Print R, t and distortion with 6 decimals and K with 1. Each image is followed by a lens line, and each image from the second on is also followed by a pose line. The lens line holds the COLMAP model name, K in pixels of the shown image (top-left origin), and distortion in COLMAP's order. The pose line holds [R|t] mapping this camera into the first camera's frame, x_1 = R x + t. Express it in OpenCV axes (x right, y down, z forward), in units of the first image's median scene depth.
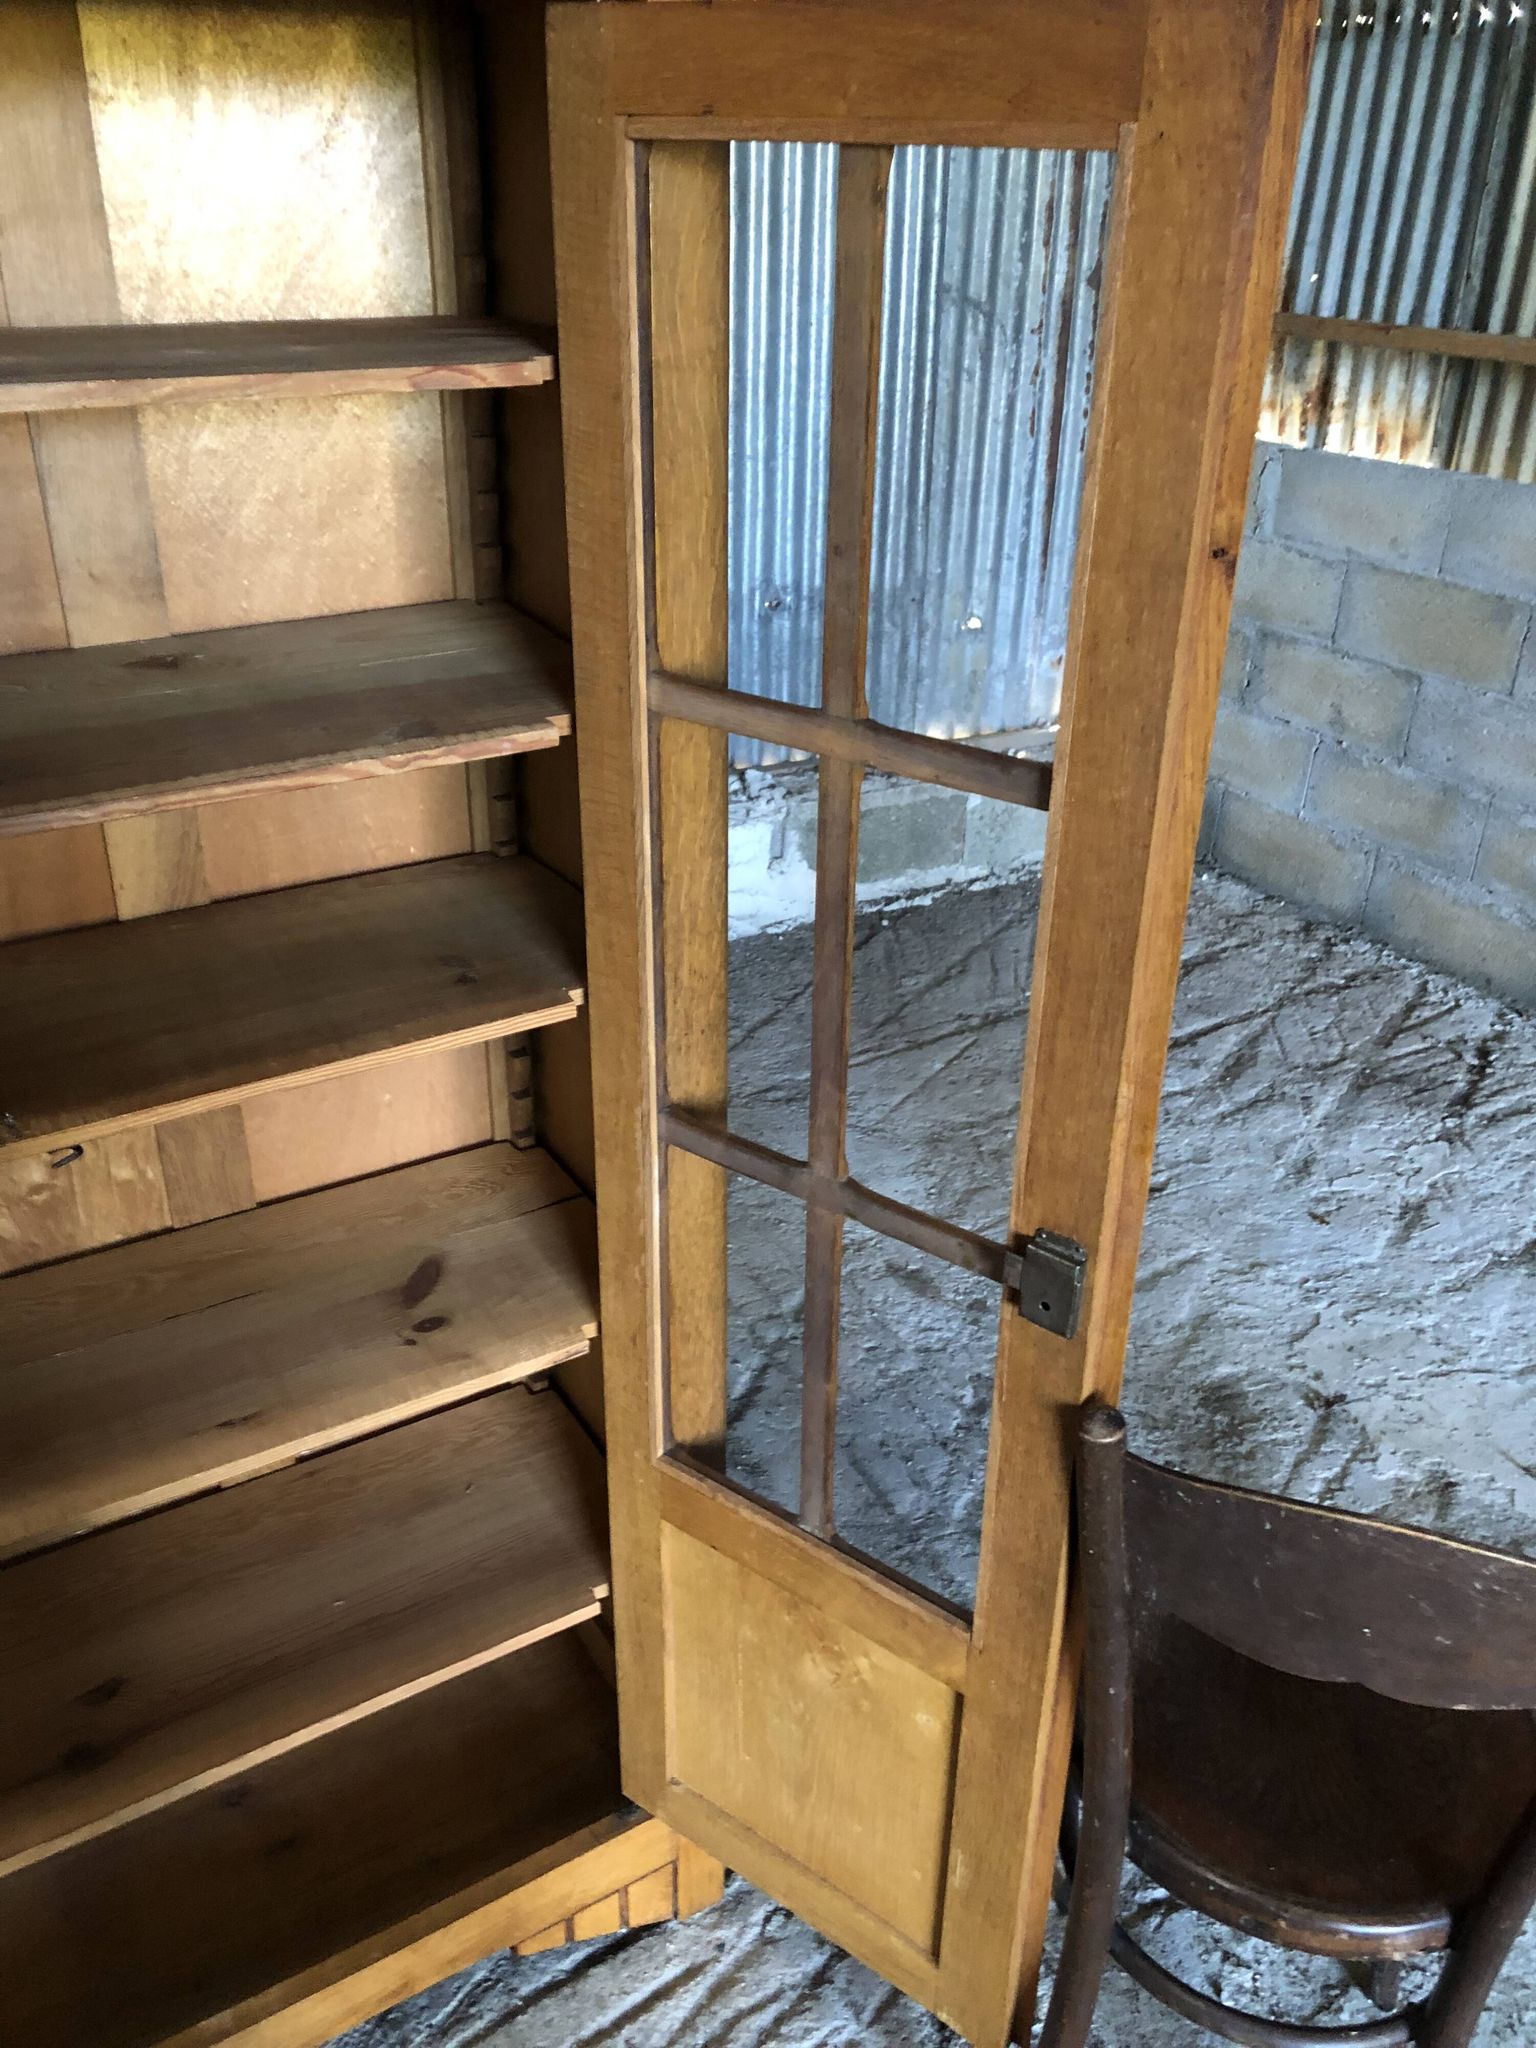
lens RADIAL K [[1675.2, 0, 795.4], [0, 1675.2, 1035.7], [0, 0, 1]] dist [0.024754, -0.013224]
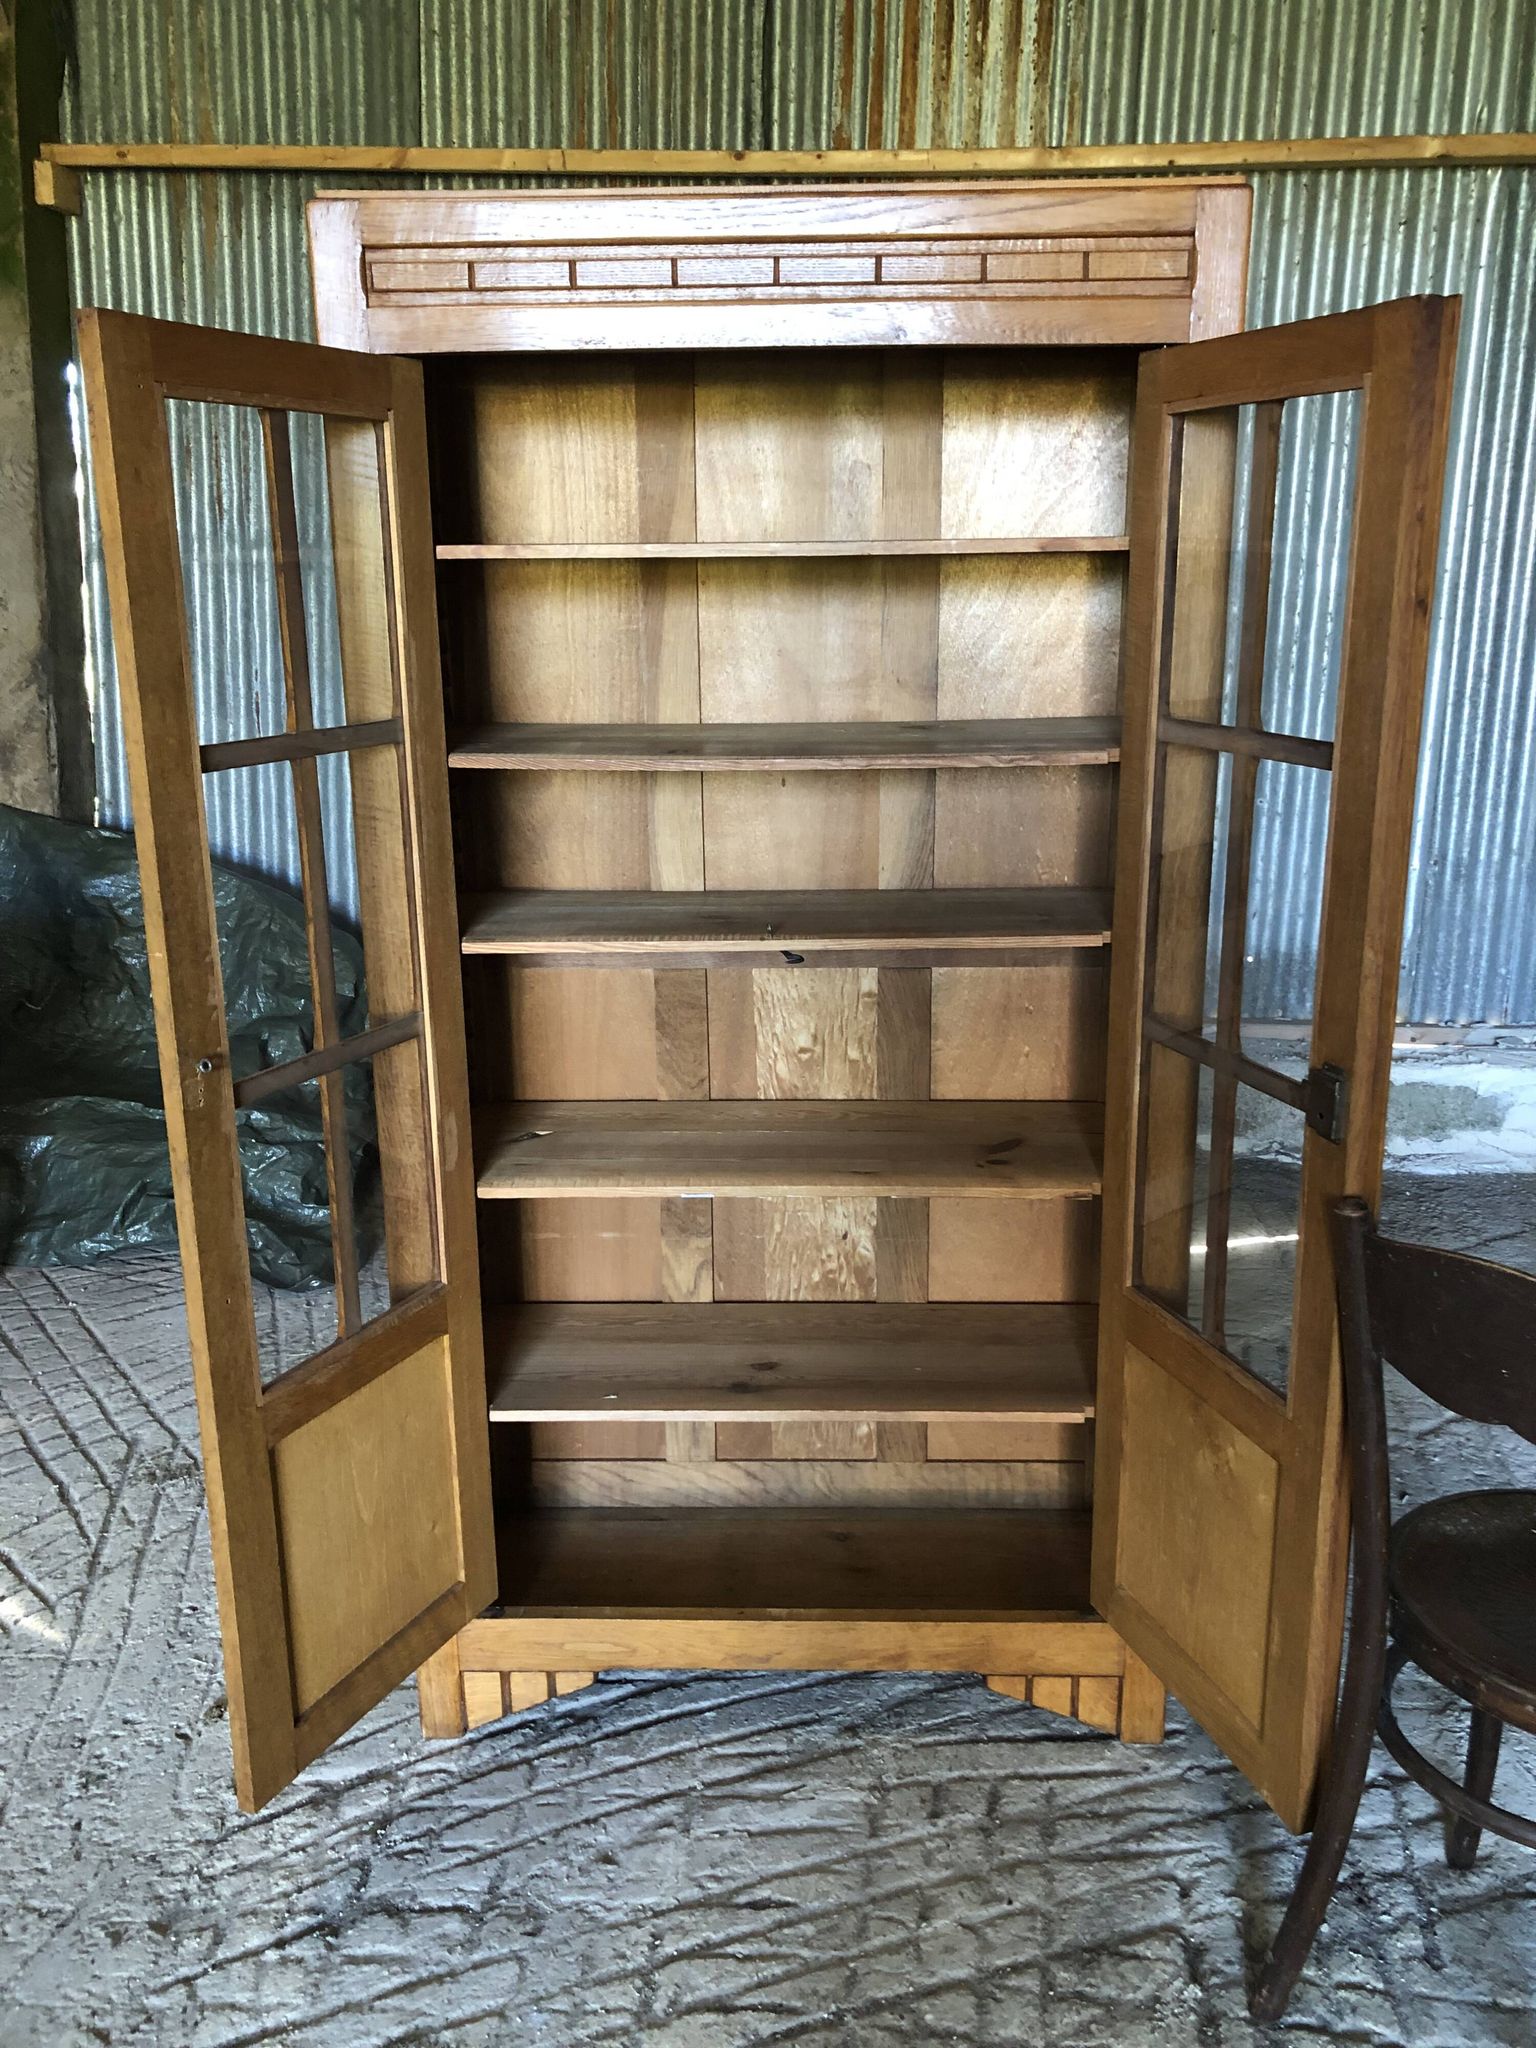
lens RADIAL K [[1675.2, 0, 793.8], [0, 1675.2, 1006.6], [0, 0, 1]] dist [0.024754, -0.013224]
pose [[0.834396, 0.114784, -0.539080, 0.203639], [-0.232263, 0.960216, -0.155047, 0.150681], [0.499836, 0.254579, 0.827861, -0.178066]]
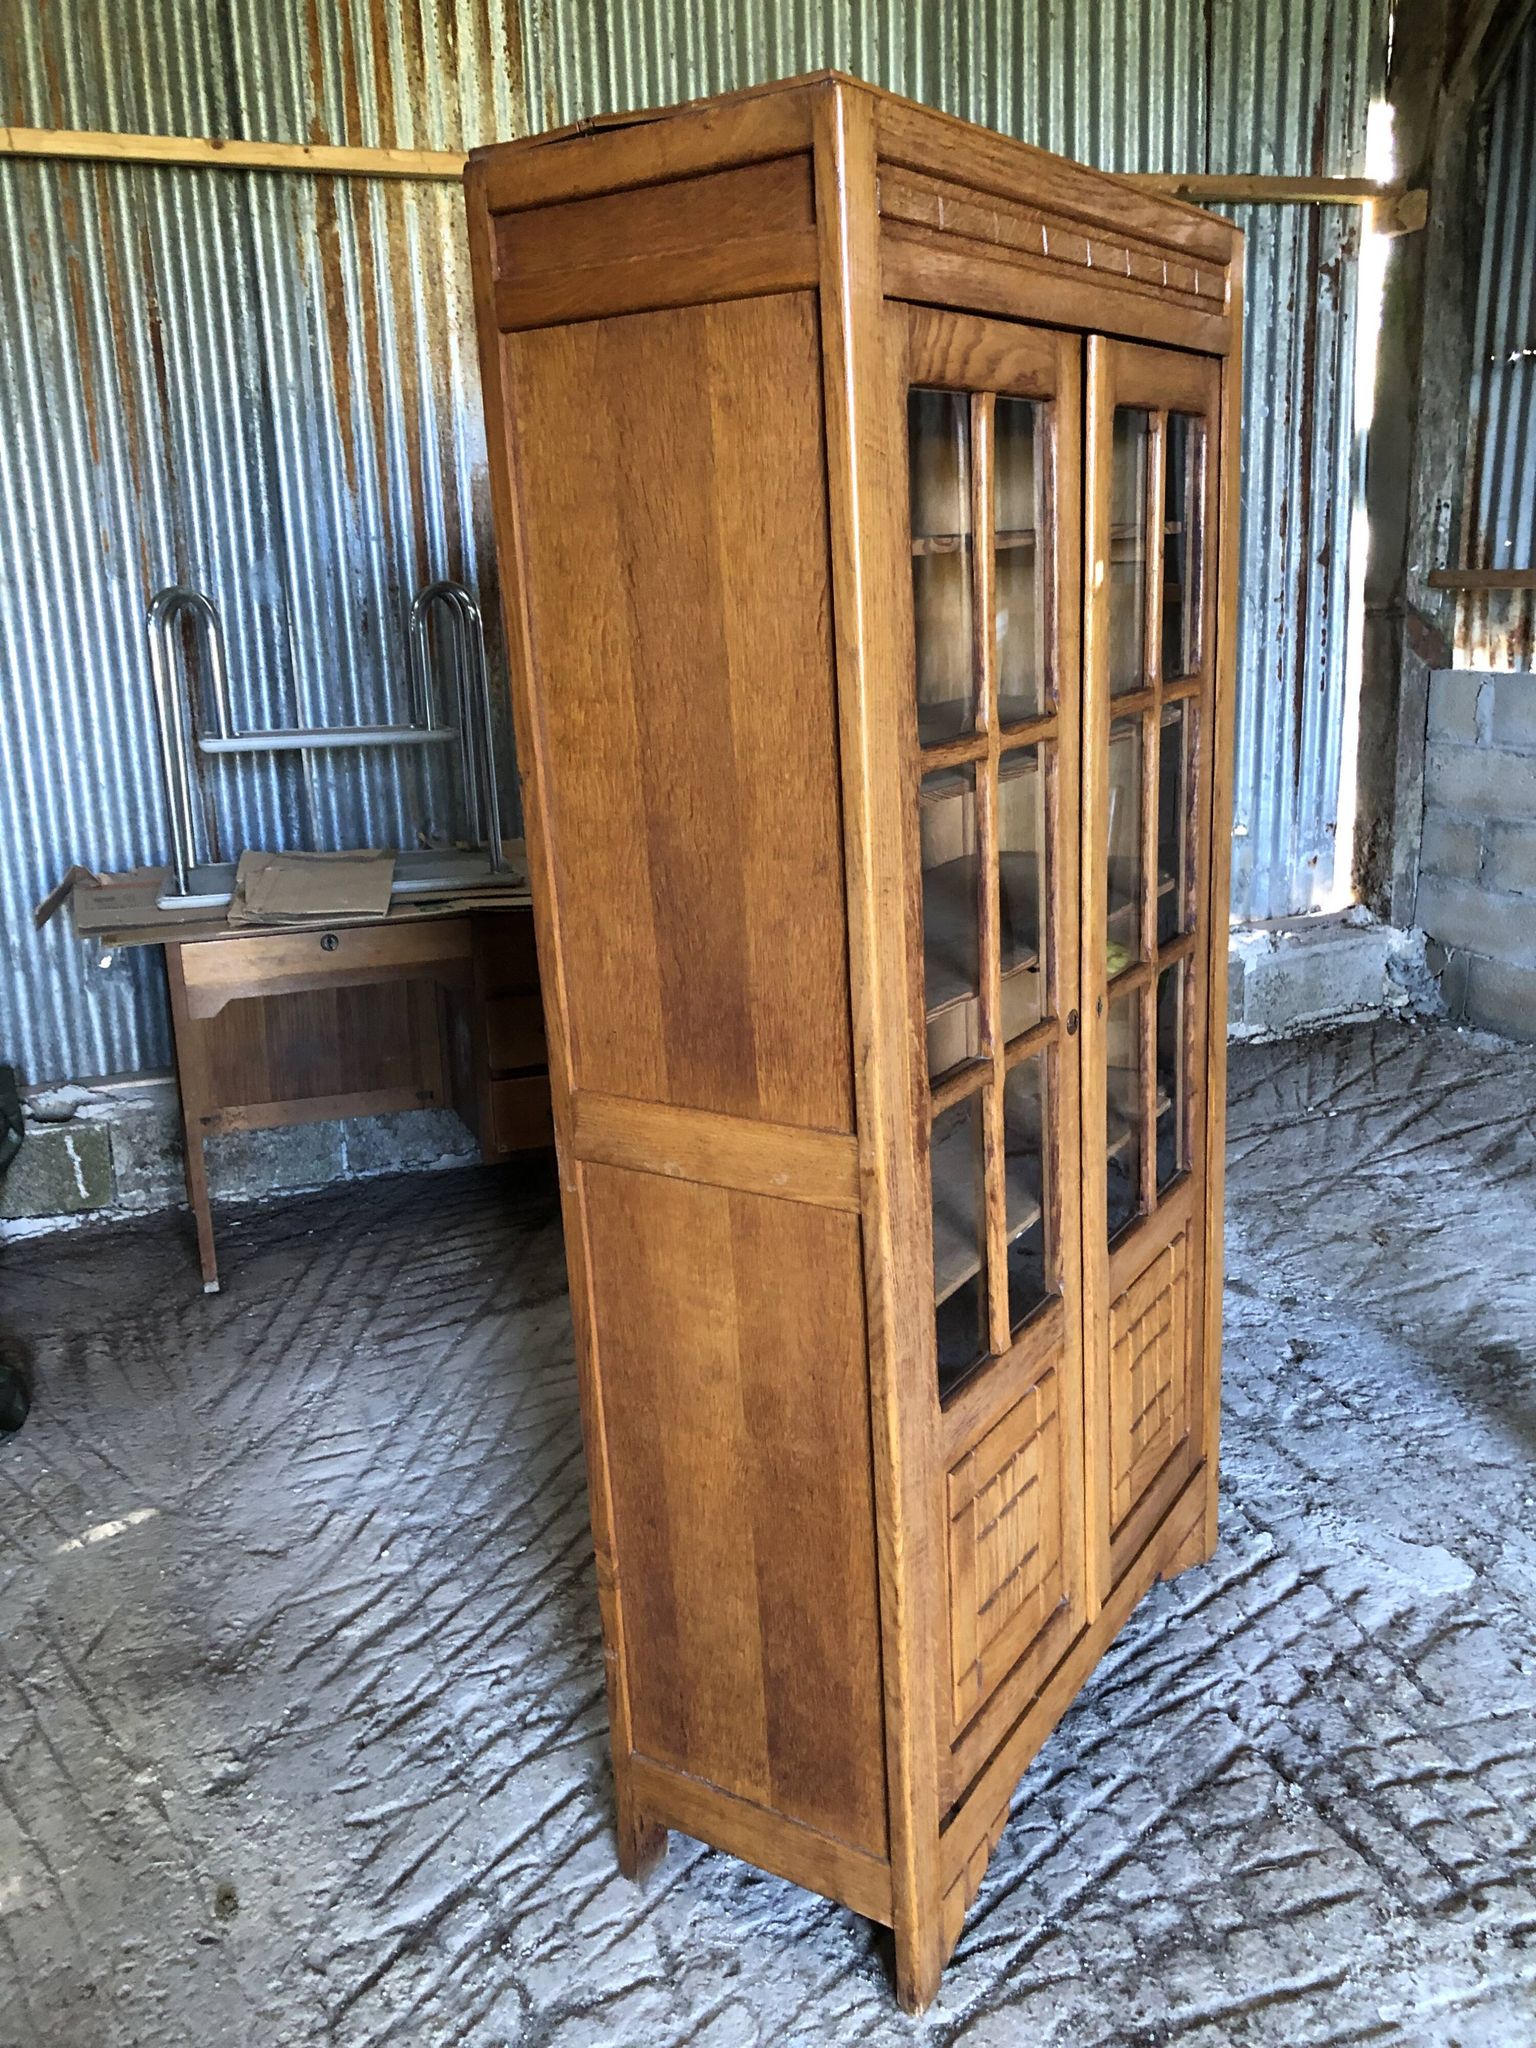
lens RADIAL K [[1675.2, 0, 793.1], [0, 1675.2, 1006.4], [0, 0, 1]] dist [0.024754, -0.013224]
pose [[0.988938, -0.034555, -0.144248, -0.063183], [0.003965, 0.978297, -0.207171, 0.191592], [0.148276, 0.204307, 0.967612, -0.286088]]
